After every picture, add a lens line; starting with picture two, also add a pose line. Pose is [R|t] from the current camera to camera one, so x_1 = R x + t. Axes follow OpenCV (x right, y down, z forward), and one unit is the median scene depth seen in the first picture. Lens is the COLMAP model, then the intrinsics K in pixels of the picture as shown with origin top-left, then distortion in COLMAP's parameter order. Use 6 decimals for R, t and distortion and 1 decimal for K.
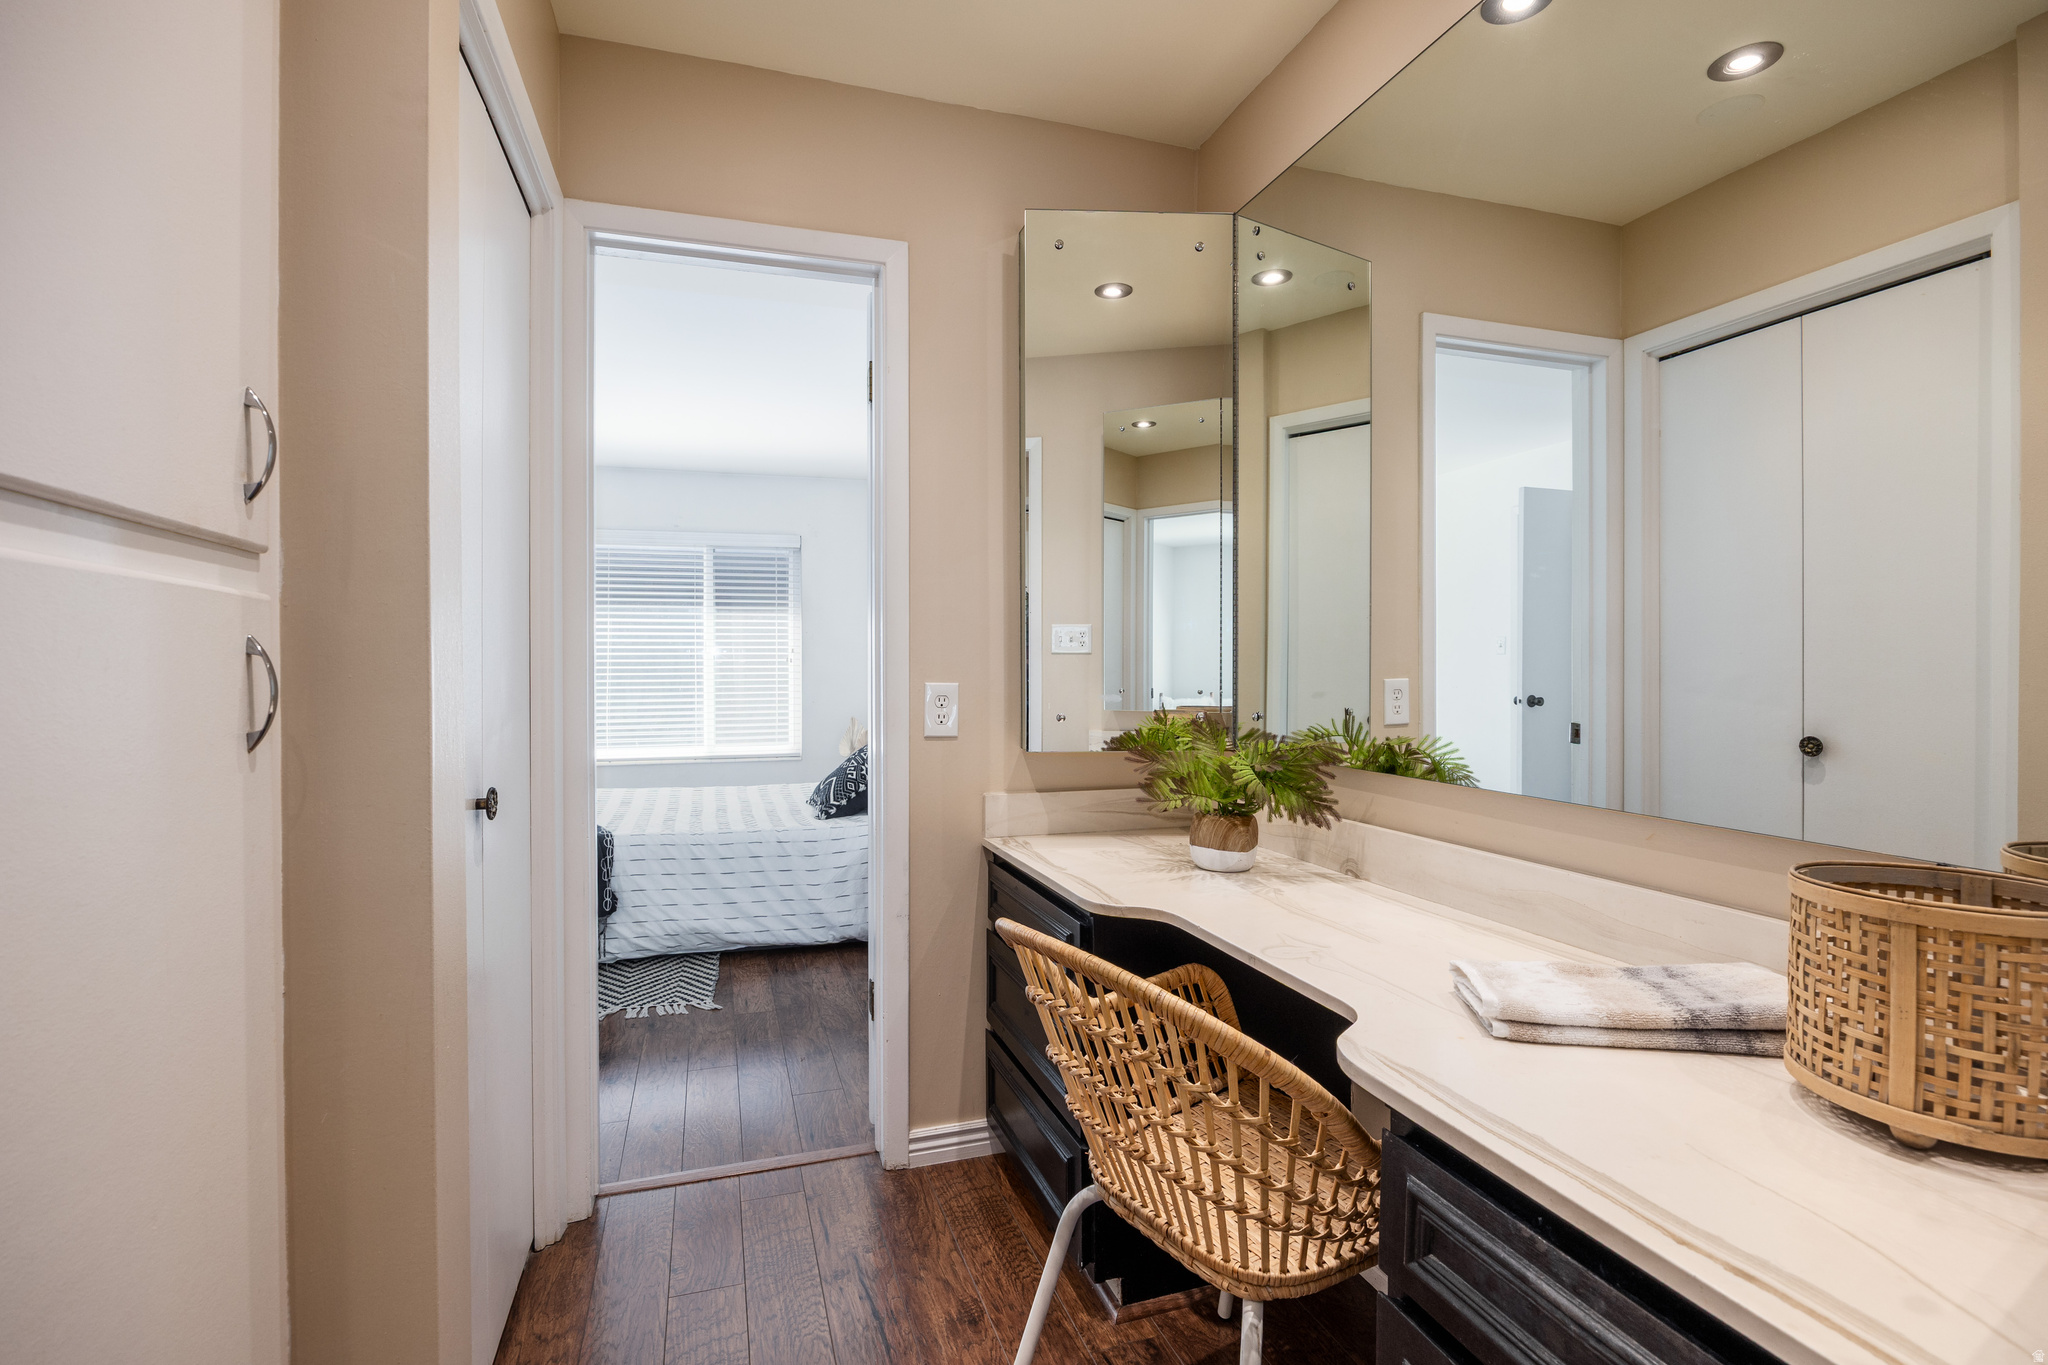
lens RADIAL K [[946.3, 0, 1021.1], [0, 946.3, 677.2], [0, 0, 1]] dist [0.001834, 0.000327]
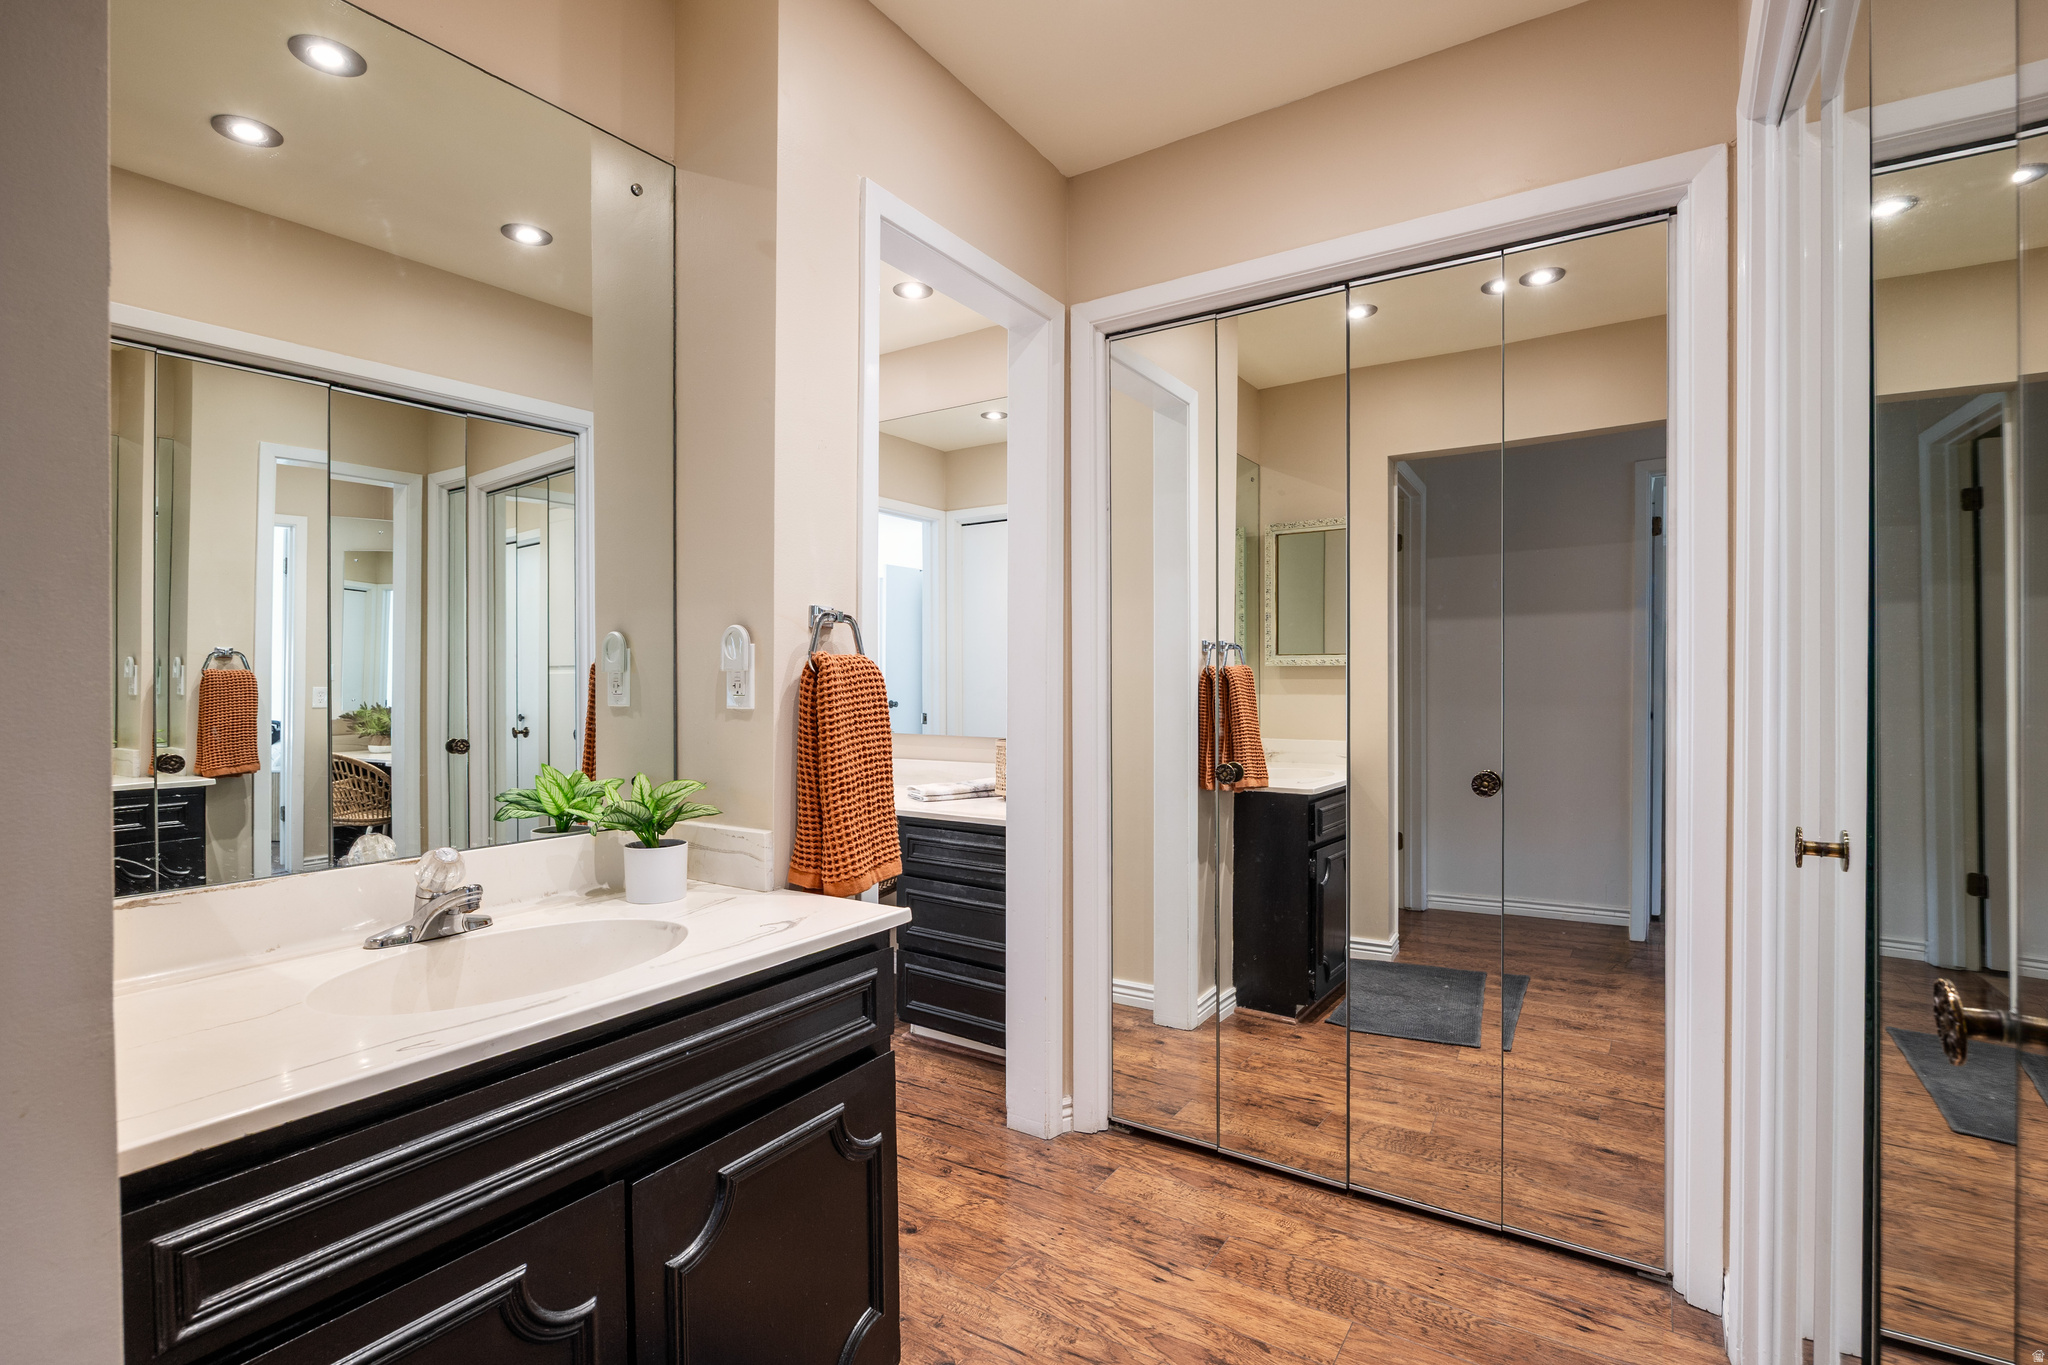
lens RADIAL K [[946.3, 0, 1023.2], [0, 946.3, 681.0], [0, 0, 1]] dist [0.001834, 0.000327]
pose [[0.776358, 0.015141, 0.630110, -0.615226], [-0.014789, 0.999874, -0.005804, 0.012822], [-0.630118, -0.004813, 0.776484, -0.824176]]
